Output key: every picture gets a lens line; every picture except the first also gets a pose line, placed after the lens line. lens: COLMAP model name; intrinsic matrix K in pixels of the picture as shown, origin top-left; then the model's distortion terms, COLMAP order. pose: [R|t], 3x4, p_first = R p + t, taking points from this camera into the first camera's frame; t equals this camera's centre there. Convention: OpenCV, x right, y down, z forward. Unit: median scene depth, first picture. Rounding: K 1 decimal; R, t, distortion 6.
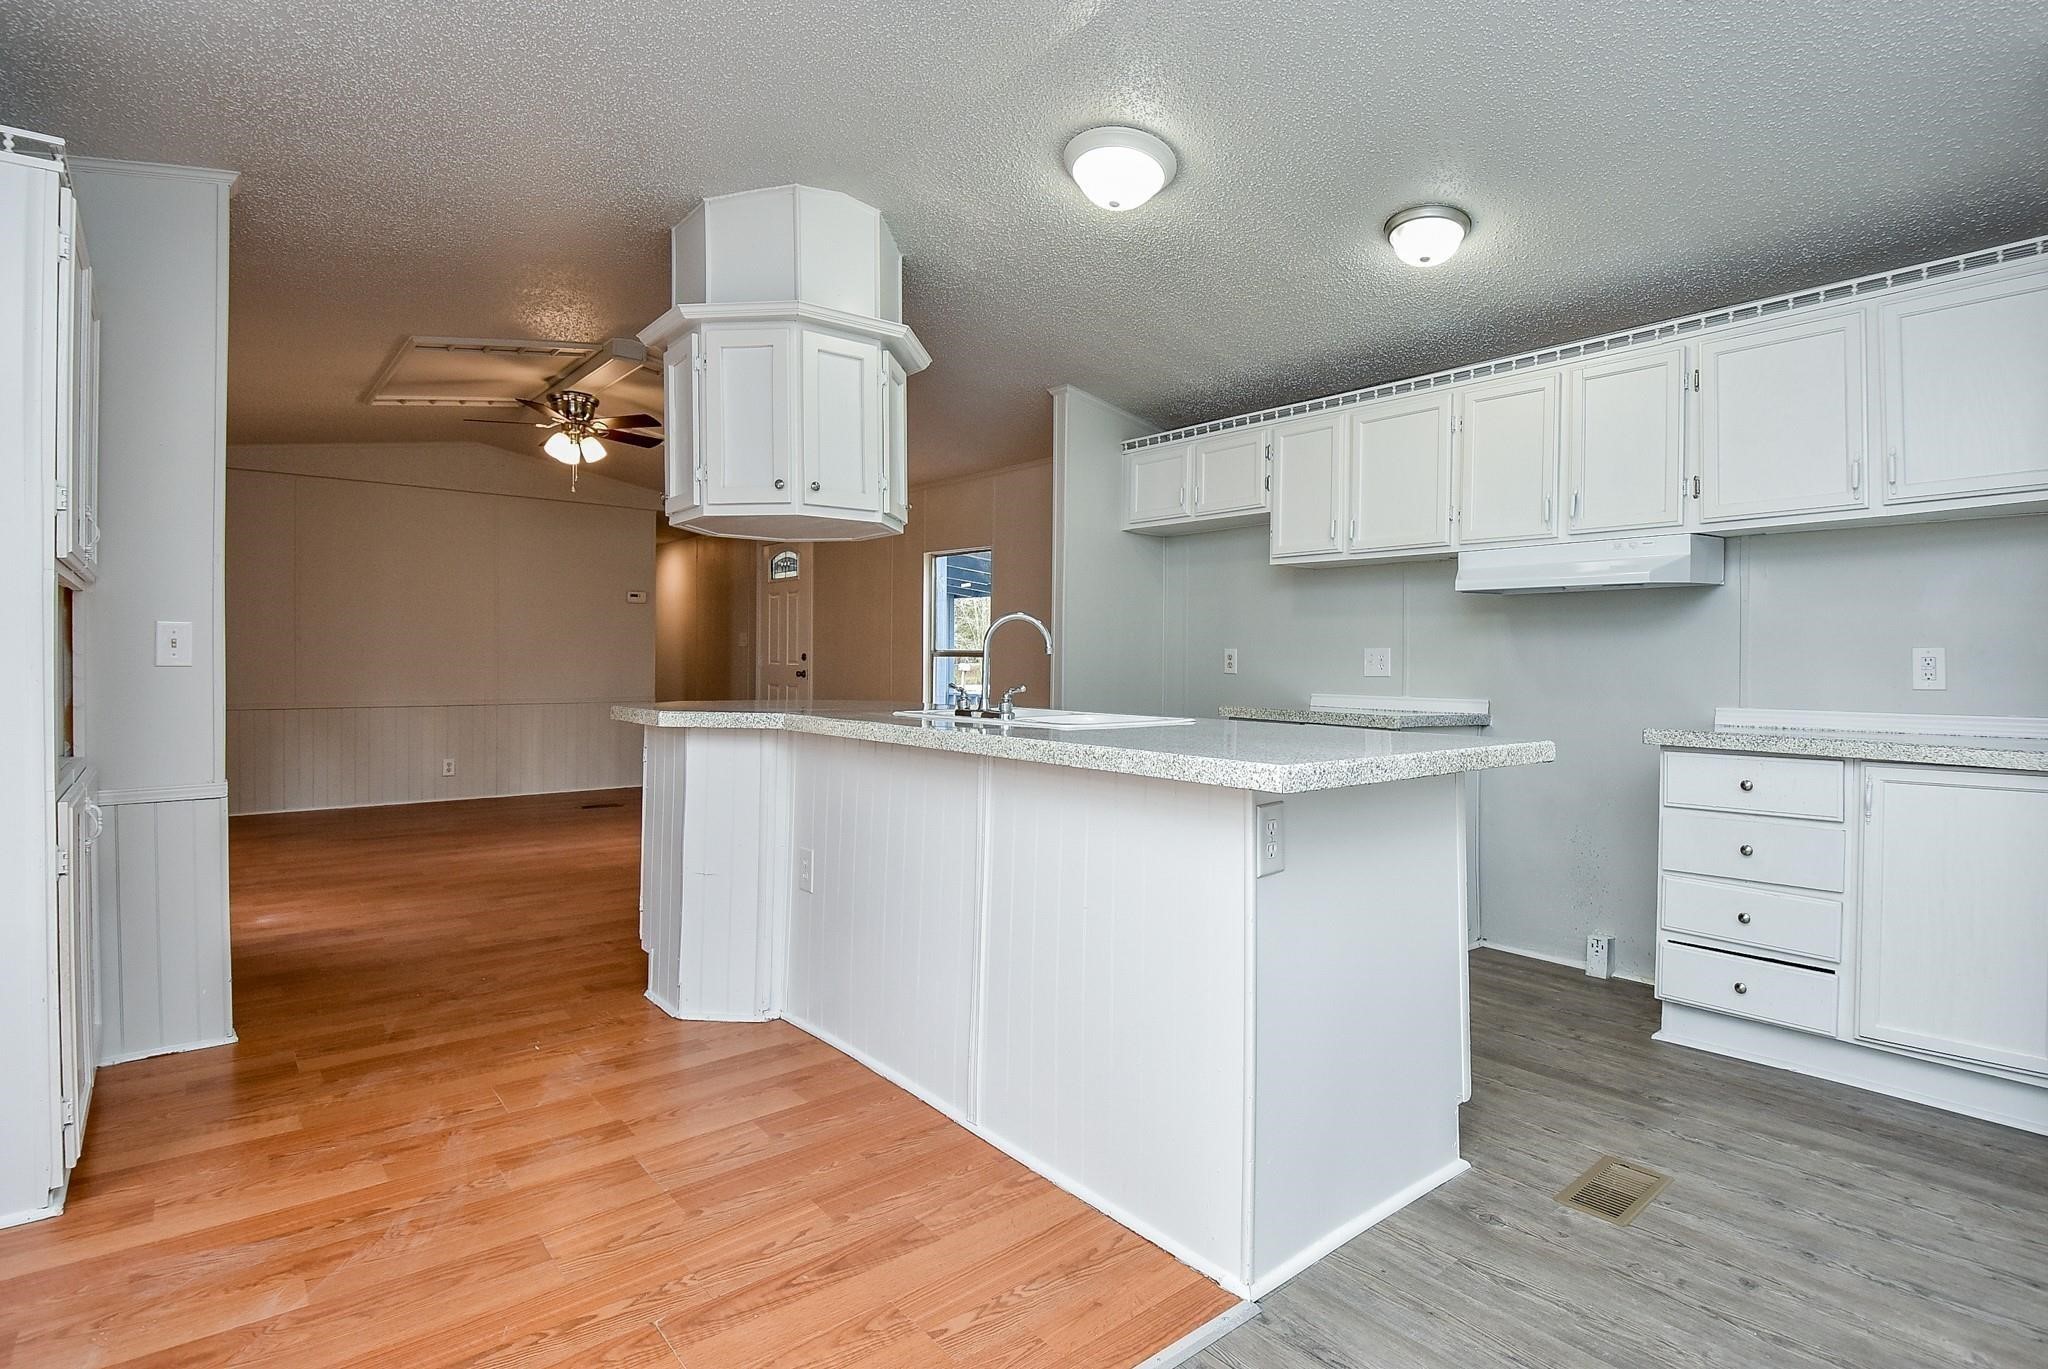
lens RADIAL K [[1014.1, 0, 1025.8], [0, 1014.1, 671.2], [0, 0, 1]] dist [0.000841, -0.021758]
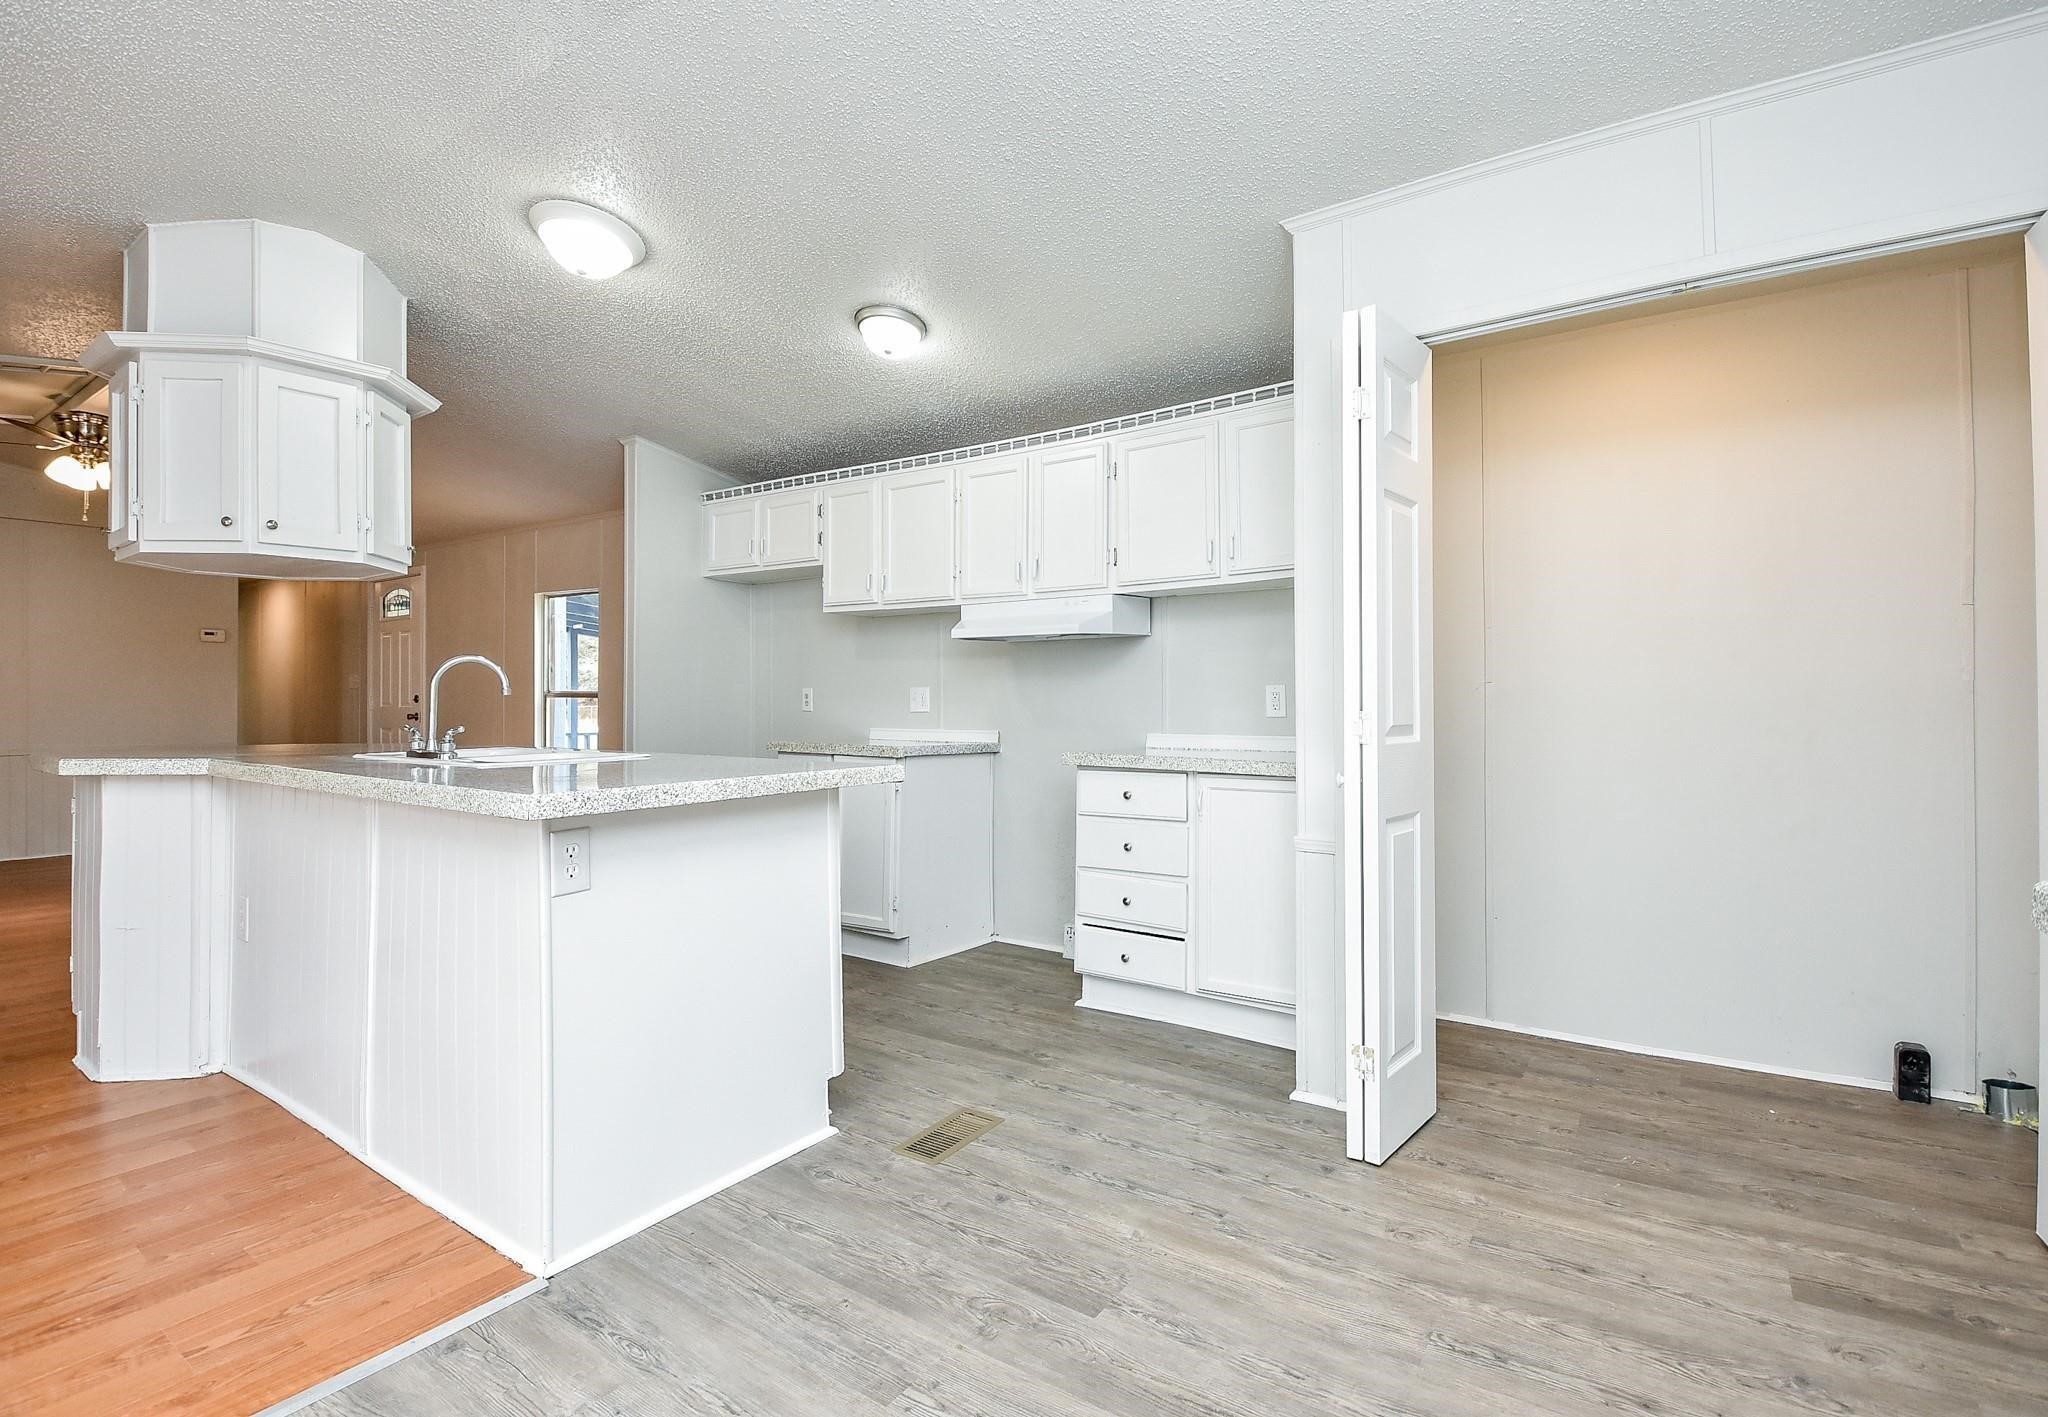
lens RADIAL K [[940.3, 0, 1060.2], [0, 940.3, 701.5], [0, 0, 1]] dist [-0.002151, -0.019246]
pose [[0.954402, -0.009389, 0.298377, 0.253584], [0.011469, 0.999921, -0.005221, 0.001152], [-0.298305, 0.008405, 0.954434, -0.080817]]
